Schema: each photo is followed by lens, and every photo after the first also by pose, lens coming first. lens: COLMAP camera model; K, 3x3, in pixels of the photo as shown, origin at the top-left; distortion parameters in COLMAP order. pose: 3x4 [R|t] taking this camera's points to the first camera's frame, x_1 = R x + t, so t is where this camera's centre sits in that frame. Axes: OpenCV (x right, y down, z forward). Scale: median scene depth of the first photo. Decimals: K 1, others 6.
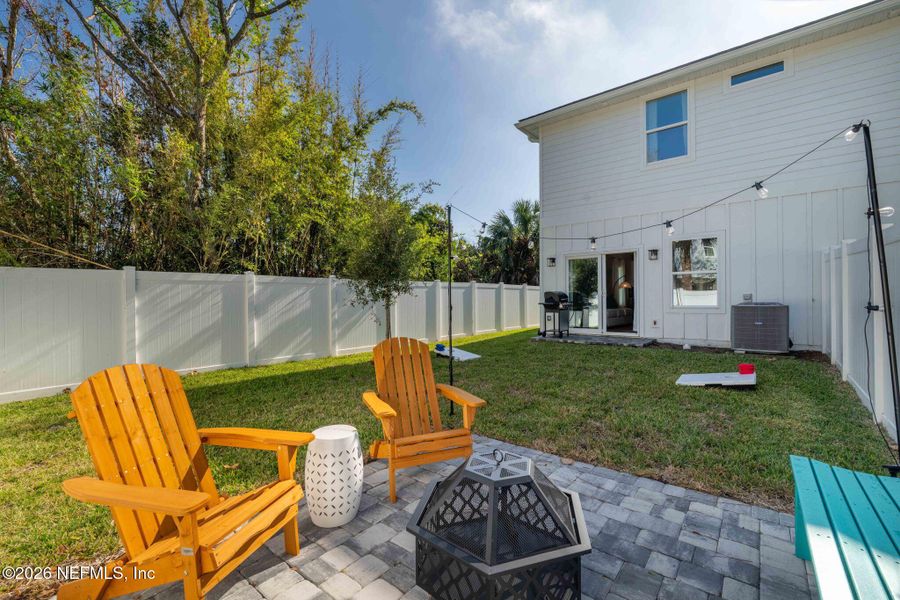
lens RADIAL K [[385.3, 0, 460.0], [0, 385.3, 301.3], [0, 0, 1]] dist [-0.001966, -0.000176]
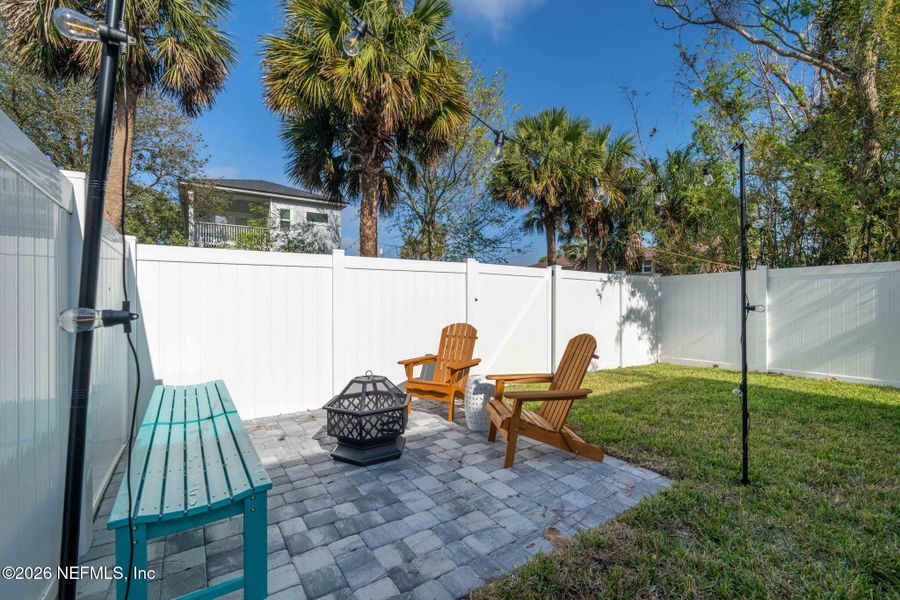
lens RADIAL K [[391.1, 0, 450.1], [0, 391.1, 301.4], [0, 0, 1]] dist [-0.003343, -0.000325]
pose [[-0.312482, 0.004361, -0.949914, 0.469761], [0.001879, 0.999990, 0.003972, 0.001110], [0.949922, -0.000543, -0.312487, 0.498128]]
